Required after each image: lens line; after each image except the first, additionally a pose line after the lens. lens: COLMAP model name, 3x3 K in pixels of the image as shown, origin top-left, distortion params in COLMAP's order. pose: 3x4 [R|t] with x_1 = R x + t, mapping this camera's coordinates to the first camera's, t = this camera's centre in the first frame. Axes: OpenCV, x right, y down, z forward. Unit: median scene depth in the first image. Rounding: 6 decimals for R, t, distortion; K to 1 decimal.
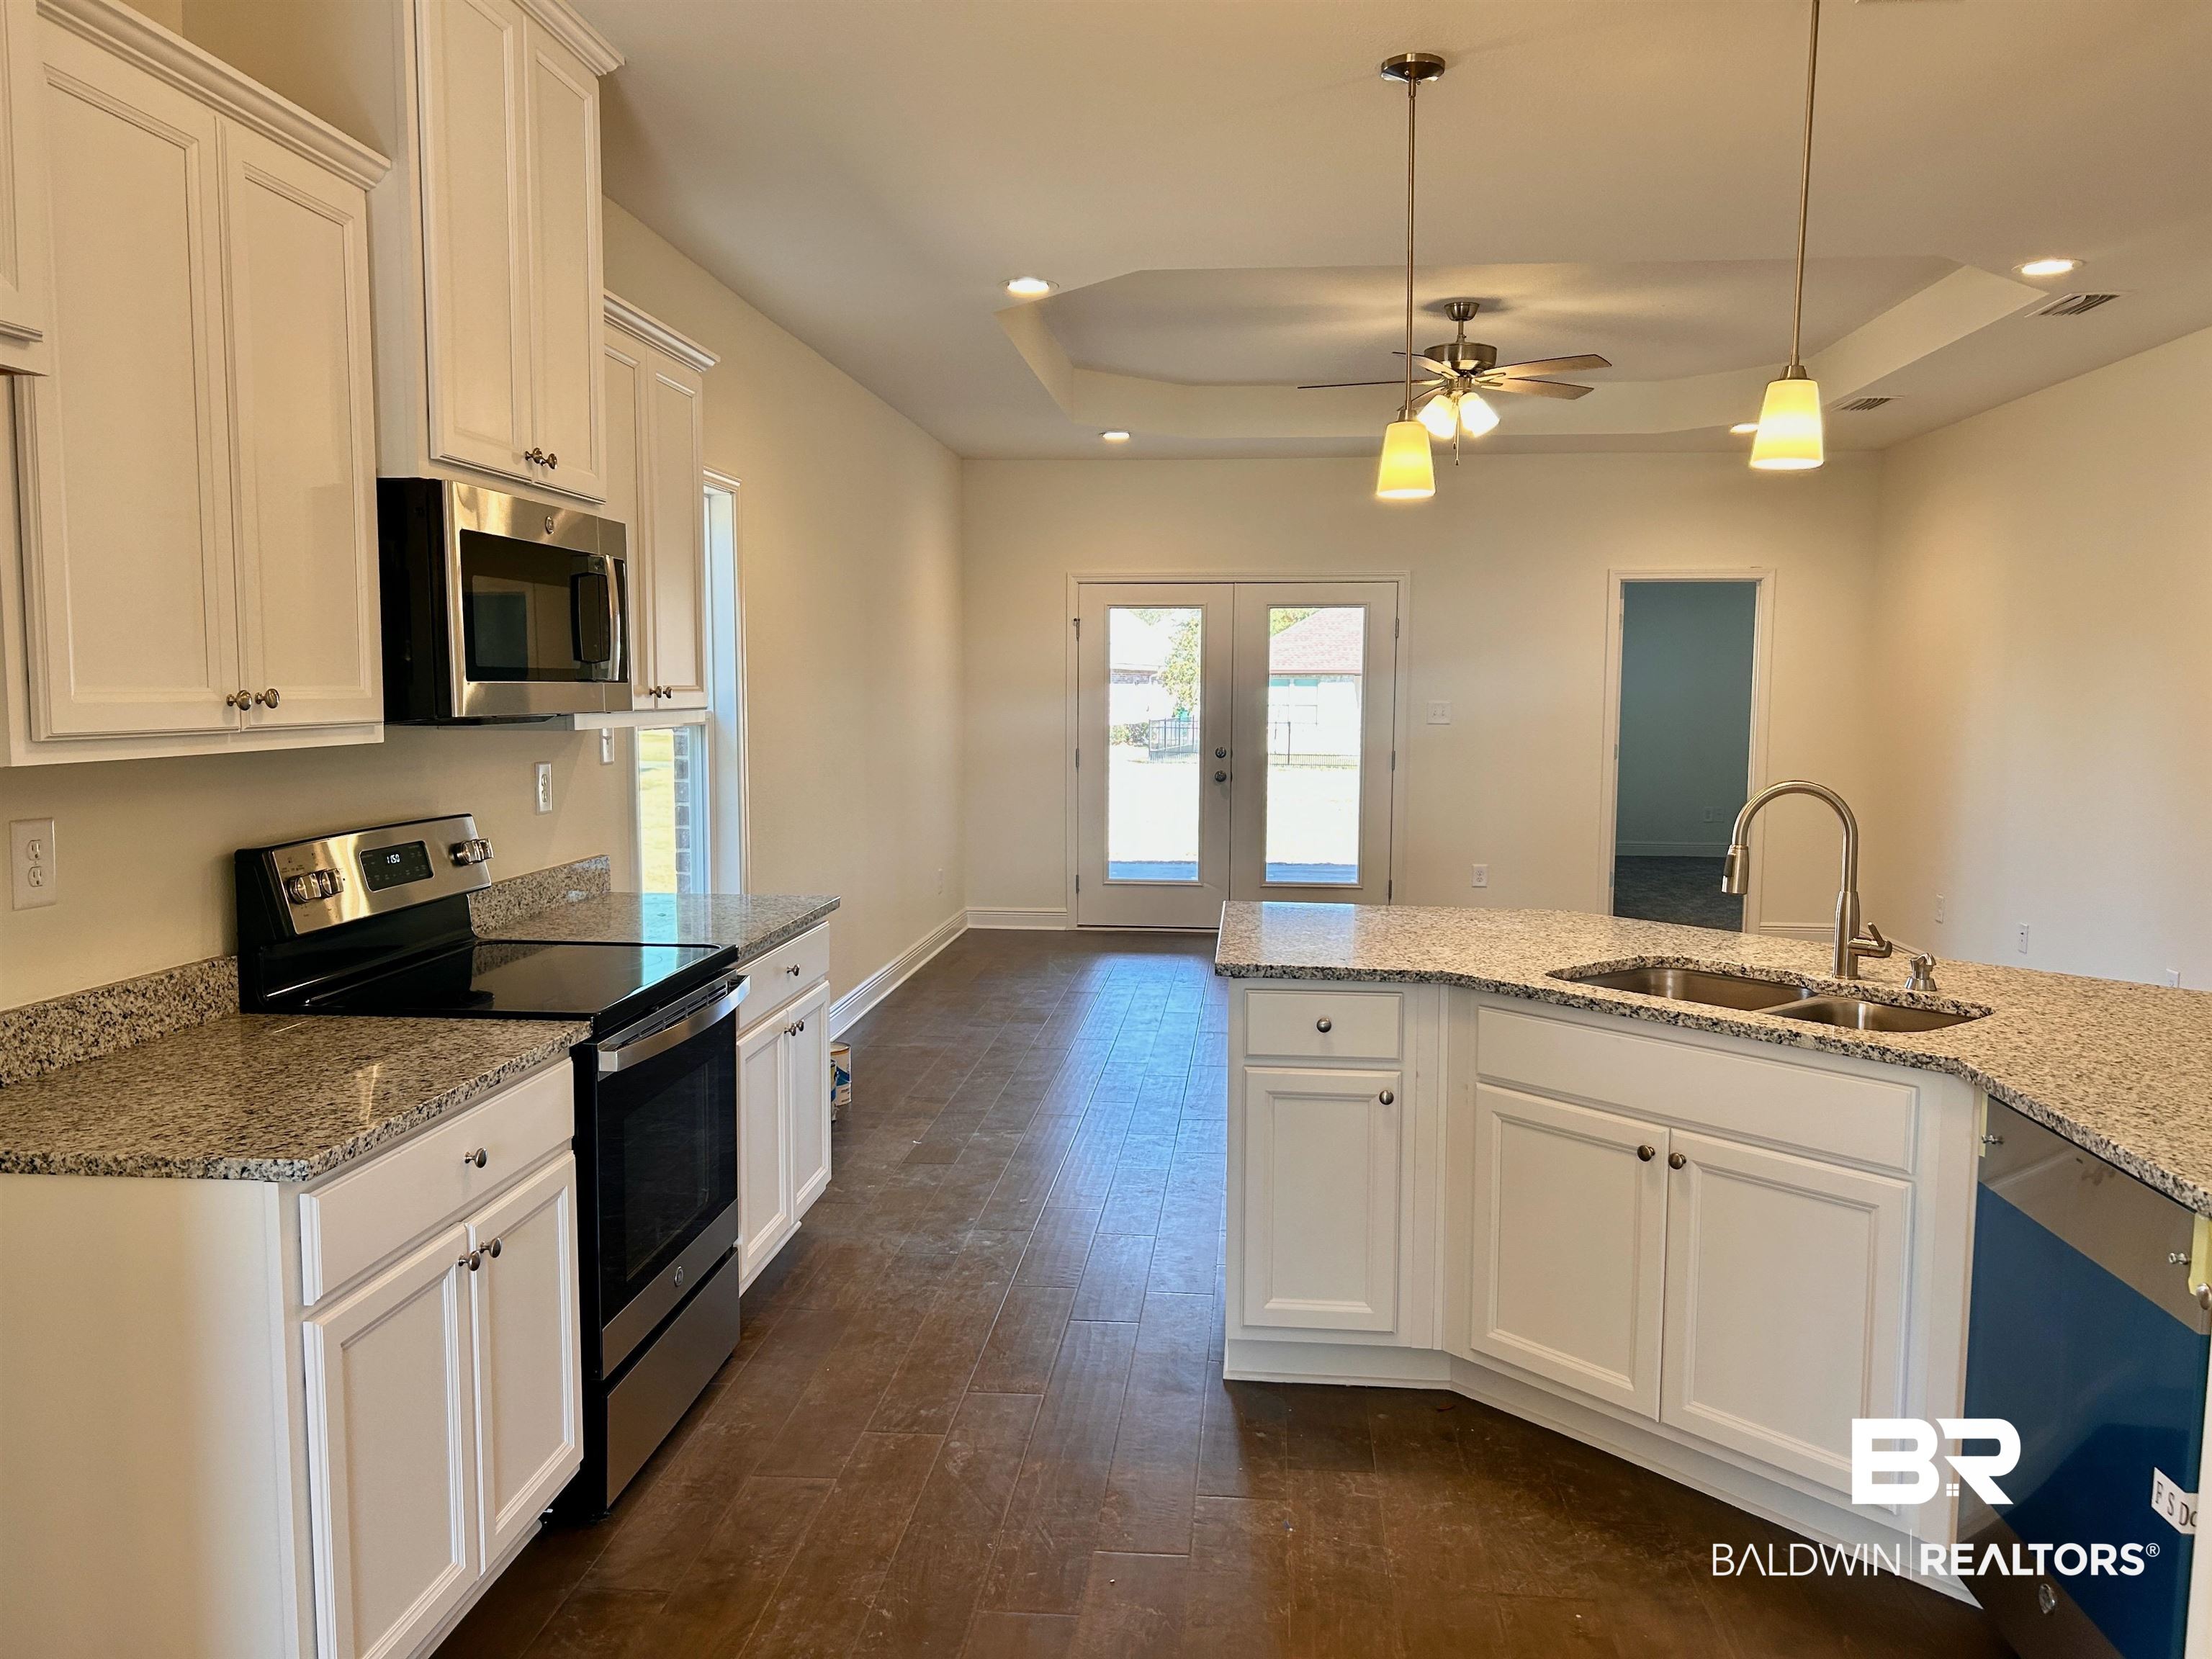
lens RADIAL K [[1658.7, 0, 1084.1], [0, 1658.7, 832.7], [0, 0, 1]] dist [-0.001159, -0.002203]
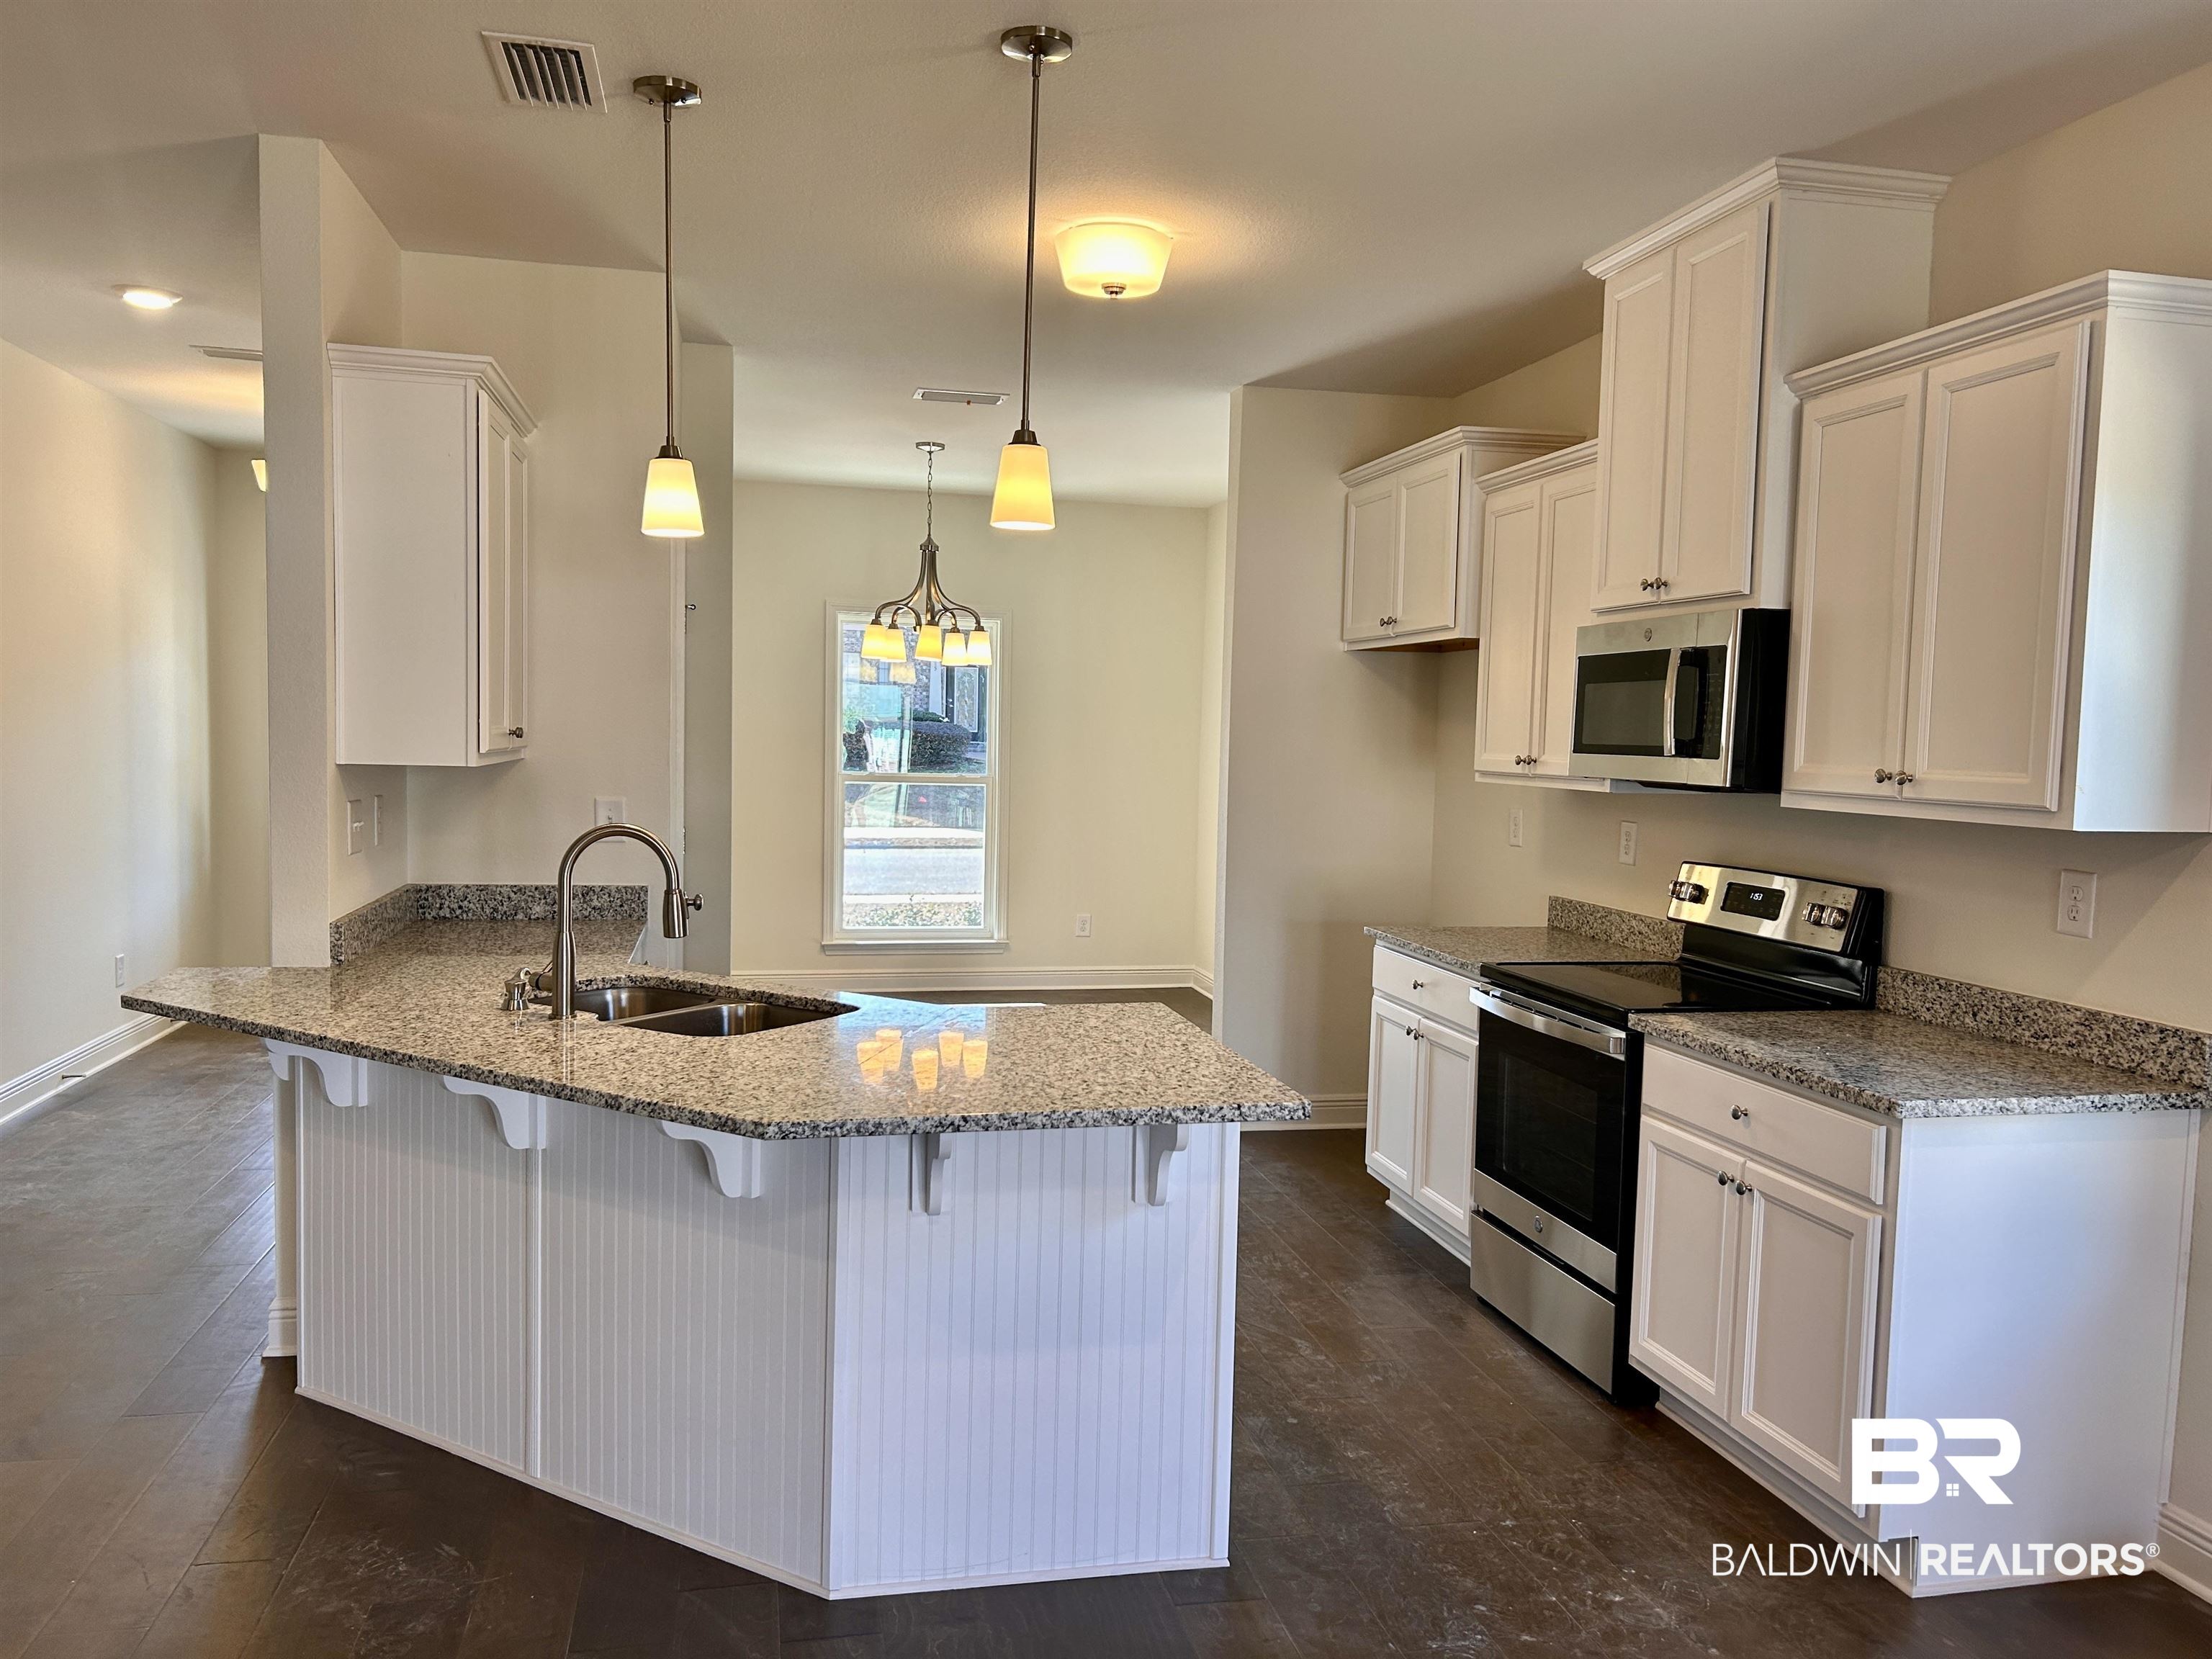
lens RADIAL K [[1661.7, 0, 1106.0], [0, 1661.7, 829.5], [0, 0, 1]] dist [0.003738, -0.005159]
pose [[-0.947636, -0.001045, -0.319349, 0.463195], [-0.048798, 0.988725, 0.141566, -0.189119], [0.315601, 0.149736, -0.937003, 2.007555]]
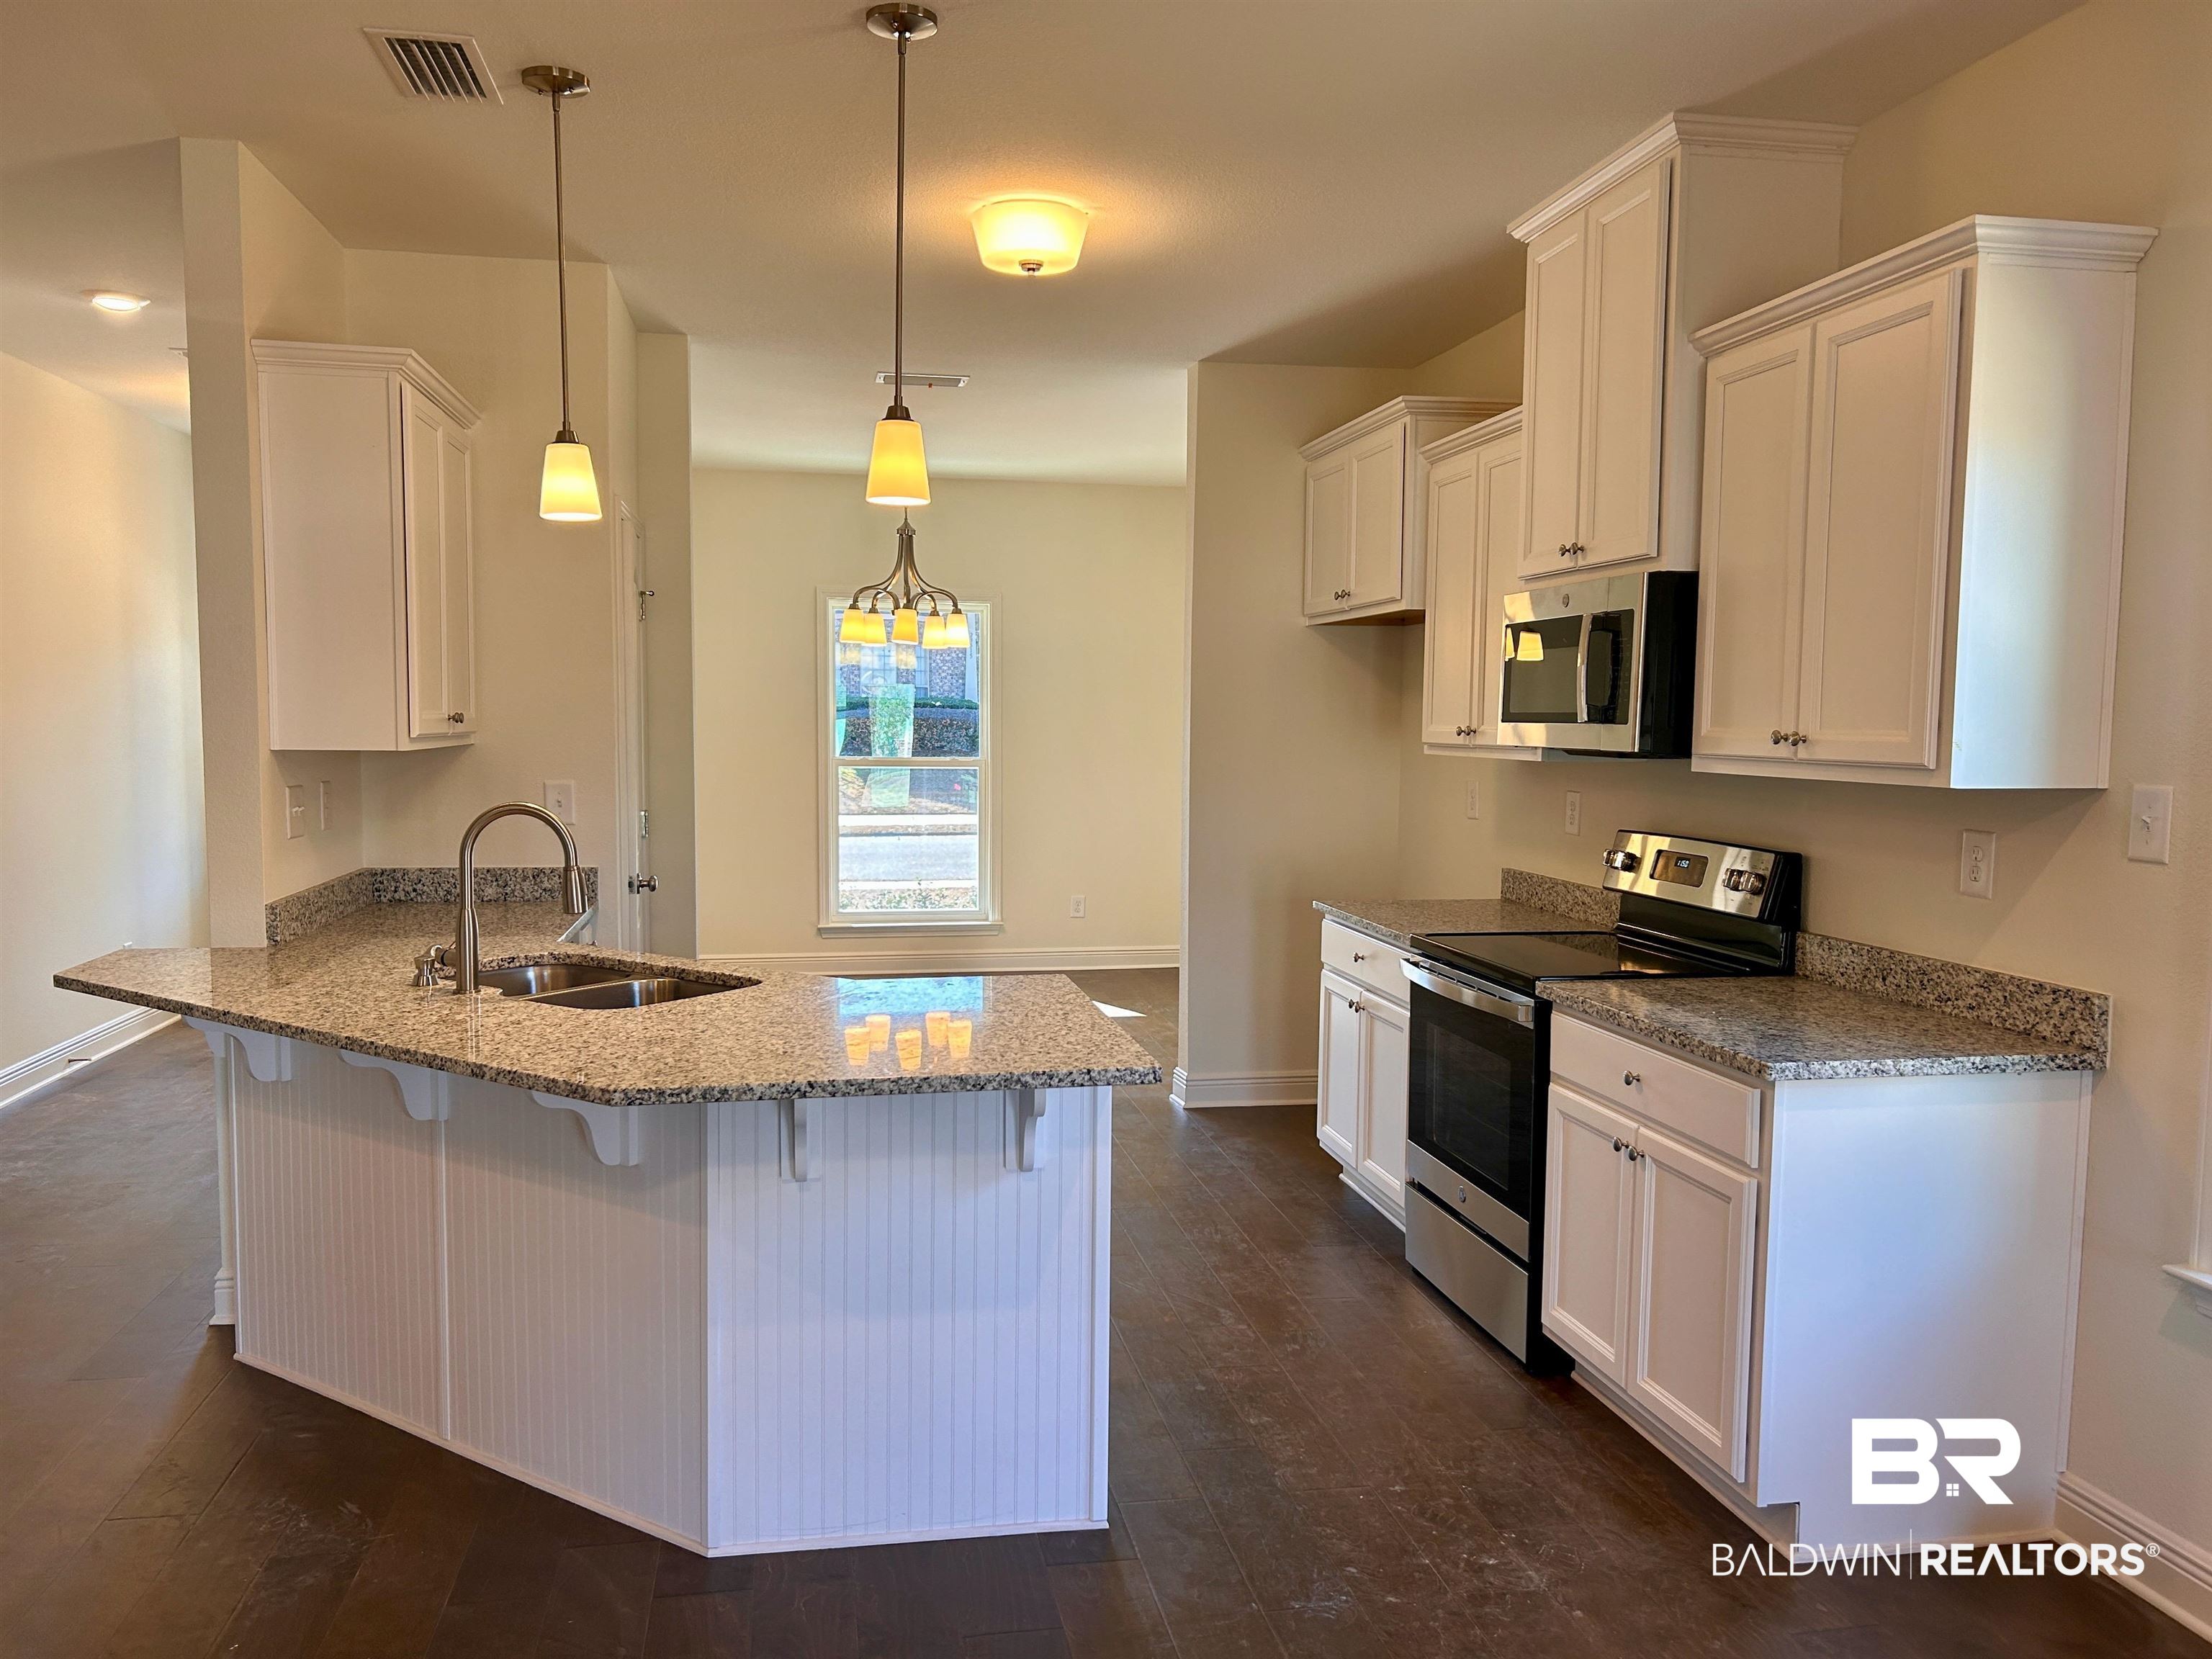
lens RADIAL K [[1658.7, 0, 1084.1], [0, 1658.7, 832.7], [0, 0, 1]] dist [-0.001159, -0.002203]
pose [[-0.960595, 0.014205, -0.277590, 0.369991], [-0.029736, 0.987710, 0.153445, -0.185077], [0.276358, 0.155653, -0.948366, 2.042812]]
